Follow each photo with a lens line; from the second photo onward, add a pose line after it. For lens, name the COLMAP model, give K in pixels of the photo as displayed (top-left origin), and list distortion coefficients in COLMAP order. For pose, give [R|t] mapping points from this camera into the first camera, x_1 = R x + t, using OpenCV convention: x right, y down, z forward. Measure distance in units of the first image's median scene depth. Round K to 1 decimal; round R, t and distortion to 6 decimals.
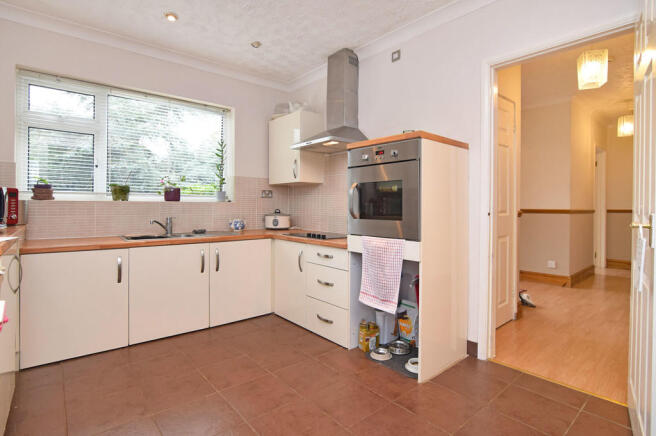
lens RADIAL K [[332.7, 0, 327.5], [0, 332.7, 205.3], [0, 0, 1]] dist [-0.026613, 0.000280]
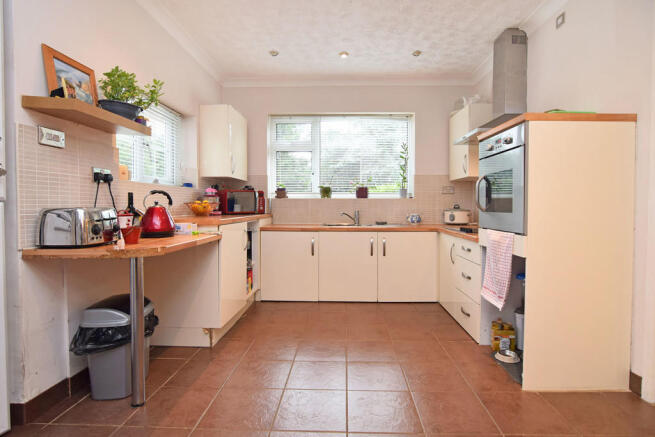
lens RADIAL K [[339.3, 0, 336.5], [0, 339.3, 211.4], [0, 0, 1]] dist [-0.019260, 0.000111]
pose [[0.749111, 0.008543, -0.662390, 0.332089], [0.004243, 0.999834, 0.017693, 0.015746], [0.662431, -0.016064, 0.748951, -0.022132]]
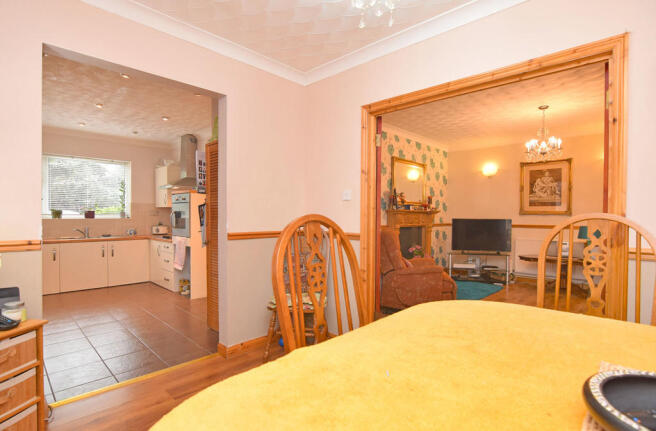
lens RADIAL K [[329.1, 0, 324.9], [0, 329.1, 218.9], [0, 0, 1]] dist [-0.017837, -0.000073]
pose [[0.995921, -0.001249, 0.090222, 0.666600], [-0.000091, 0.999890, 0.014845, -0.037981], [-0.090231, -0.014793, 0.995811, -0.898822]]
